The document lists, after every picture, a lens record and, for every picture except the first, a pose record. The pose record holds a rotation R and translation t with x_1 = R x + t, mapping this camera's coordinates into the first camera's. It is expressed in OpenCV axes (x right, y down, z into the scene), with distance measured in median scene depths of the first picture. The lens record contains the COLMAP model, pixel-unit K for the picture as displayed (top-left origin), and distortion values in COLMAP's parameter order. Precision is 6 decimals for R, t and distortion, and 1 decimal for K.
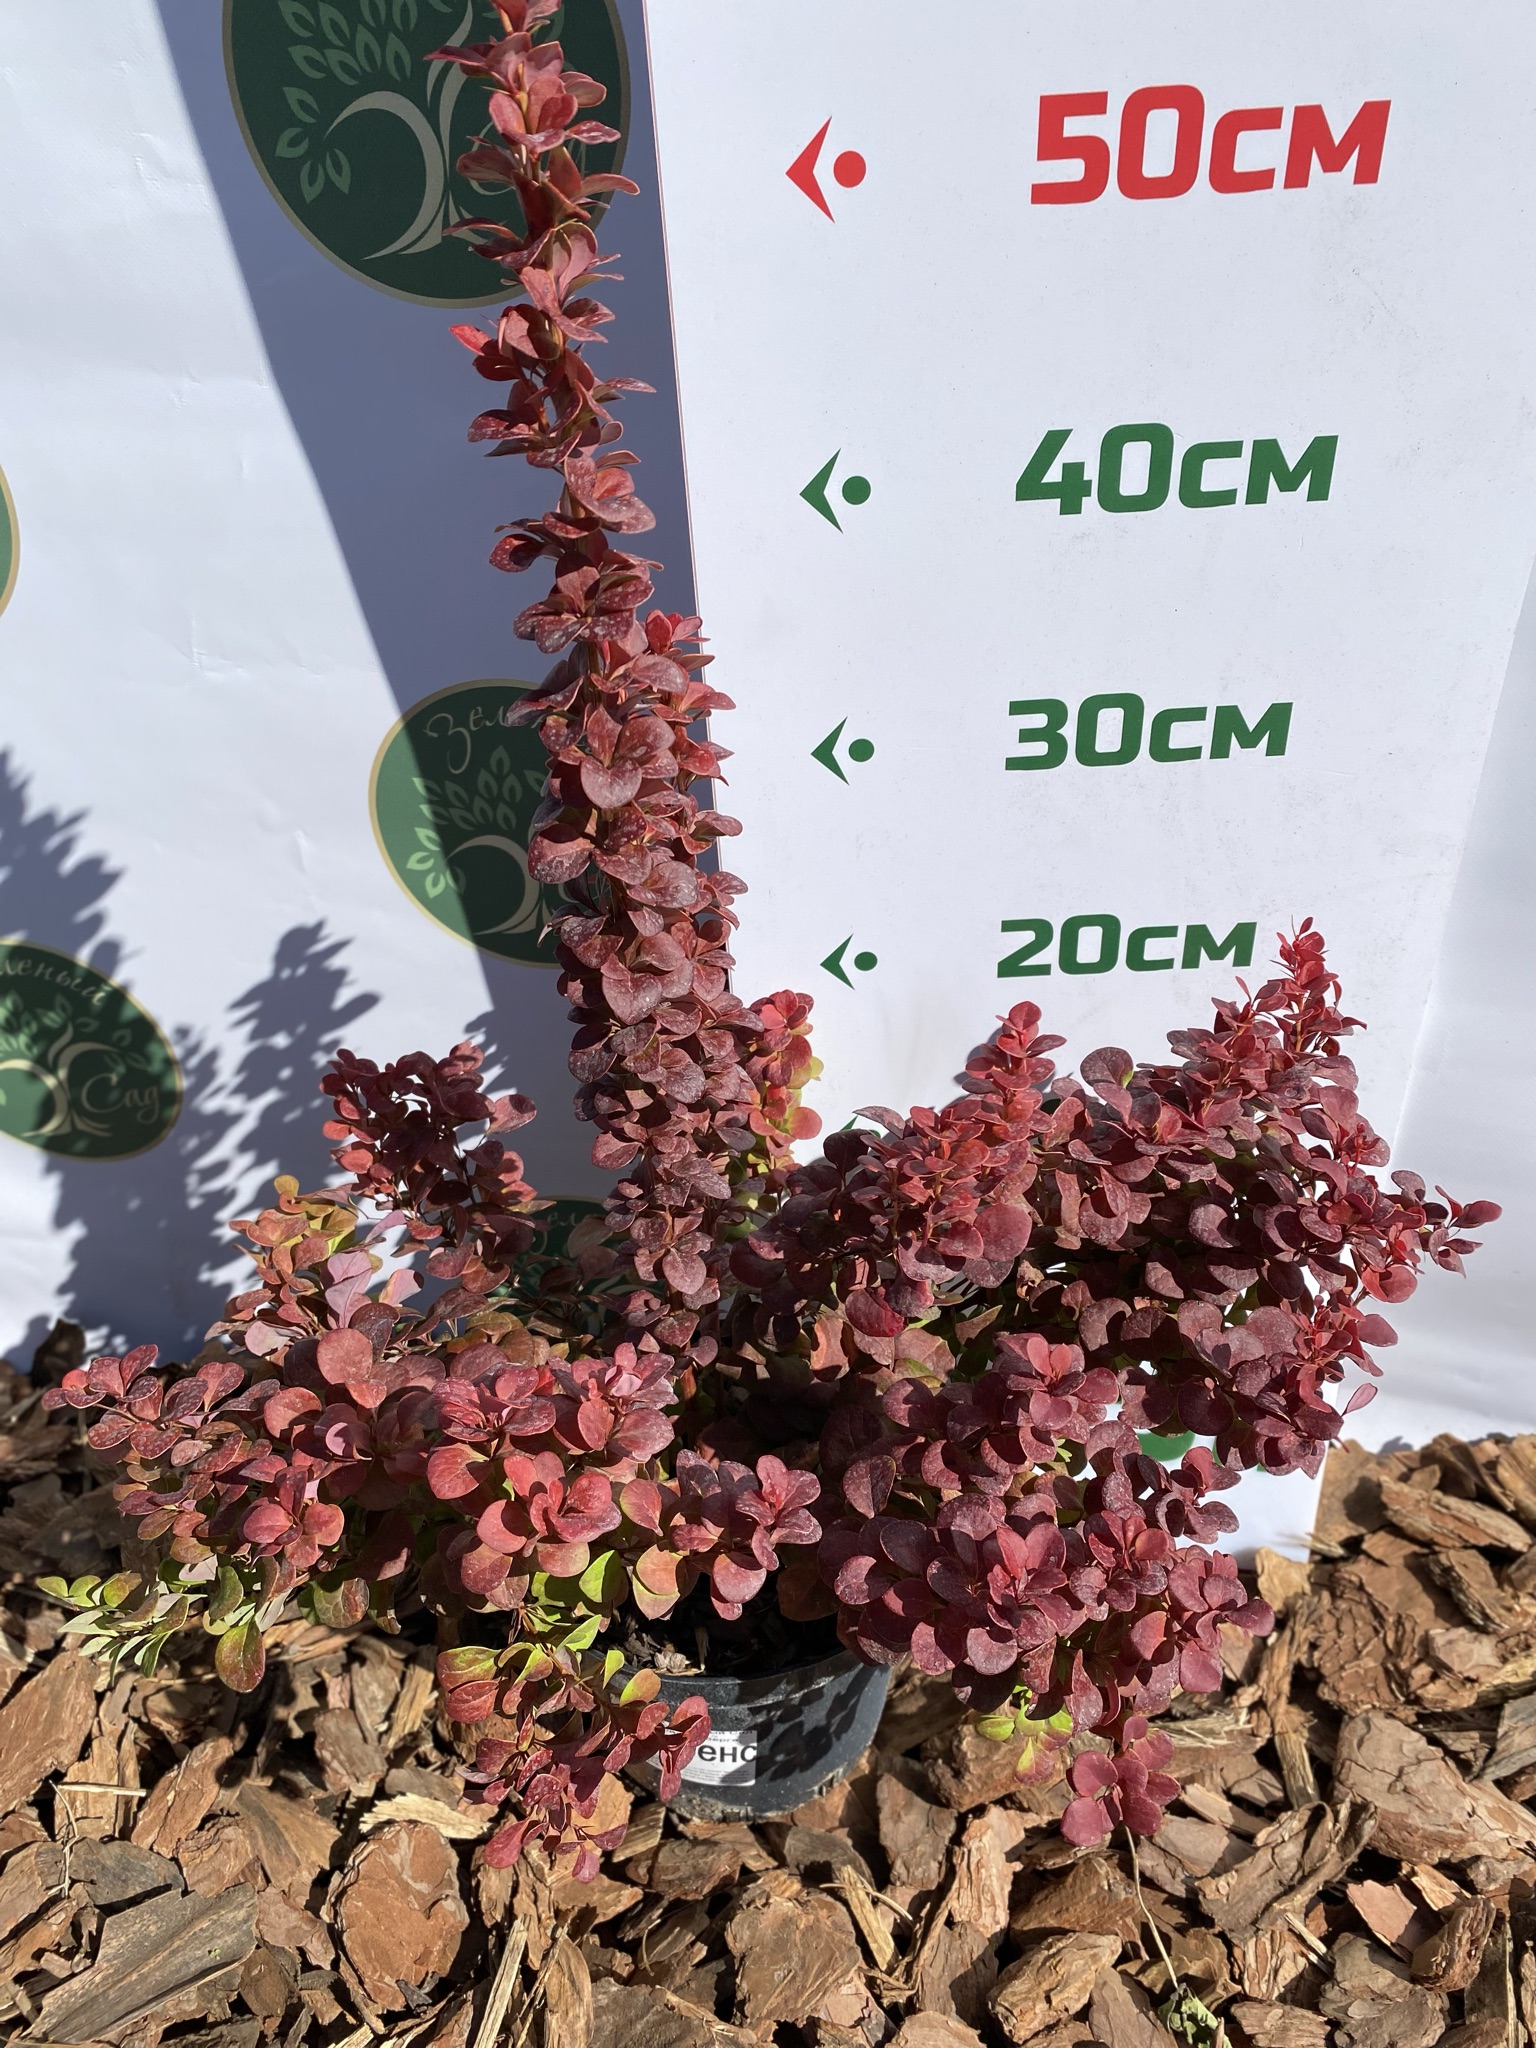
lens RADIAL K [[1551.0, 0, 771.7], [0, 1551.0, 1025.7], [0, 0, 1]] dist [0.015413, 0.014085]
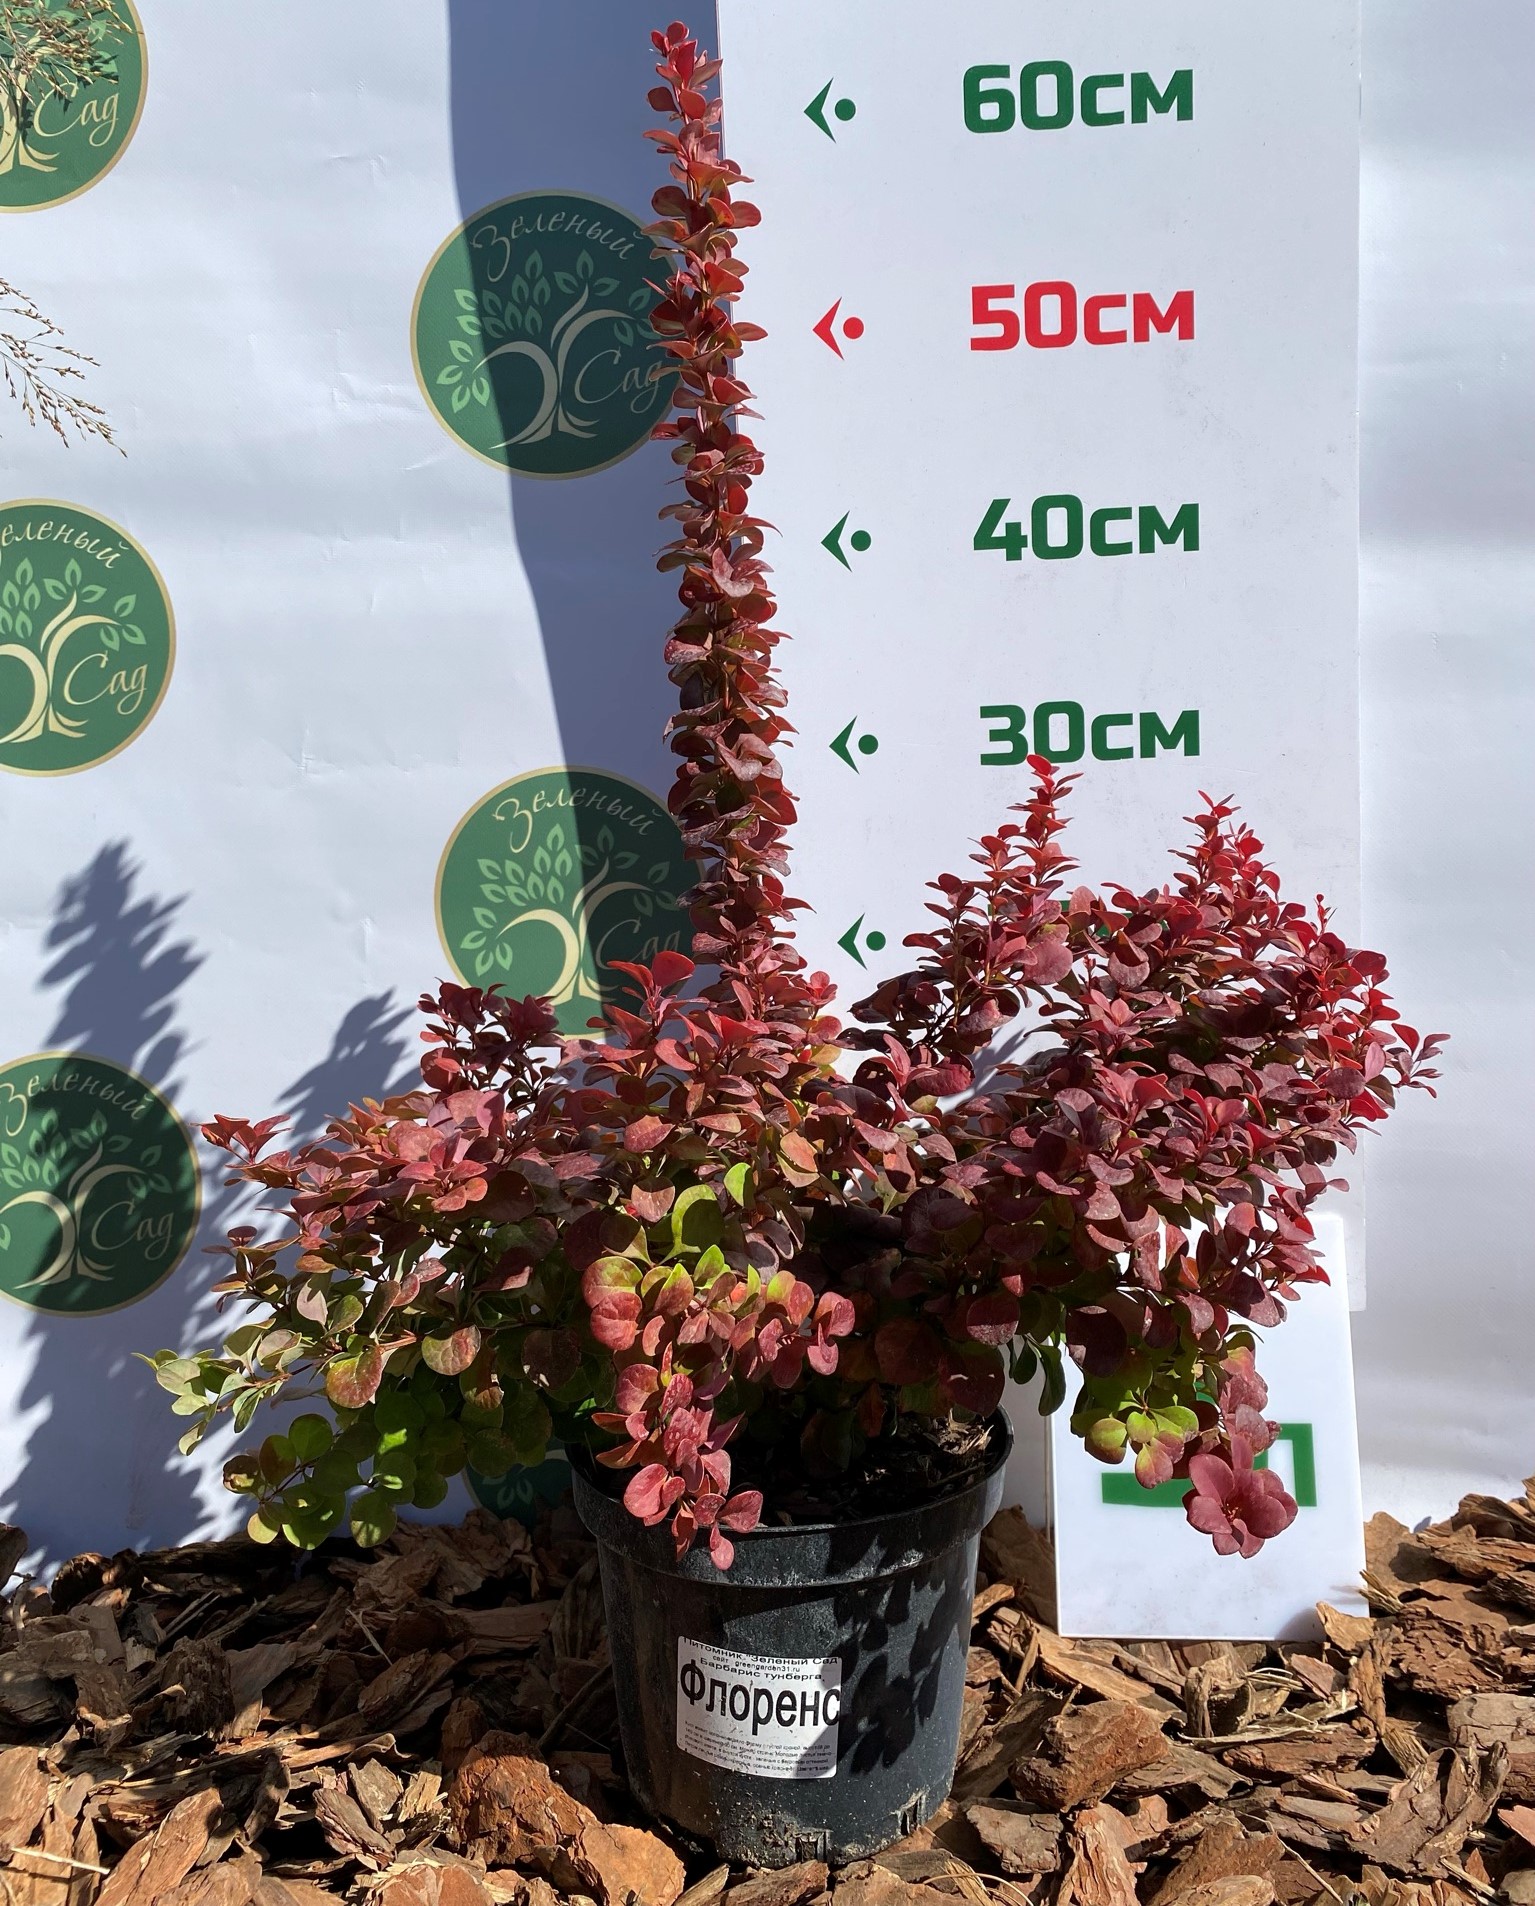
lens RADIAL K [[1551.8, 0, 769.9], [0, 1551.8, 955.1], [0, 0, 1]] dist [0.054859, -0.006661]
pose [[0.994548, -0.007687, 0.103993, -0.143584], [0.058247, 0.868146, -0.492879, 0.541019], [-0.086493, 0.496249, 0.863861, -0.008725]]
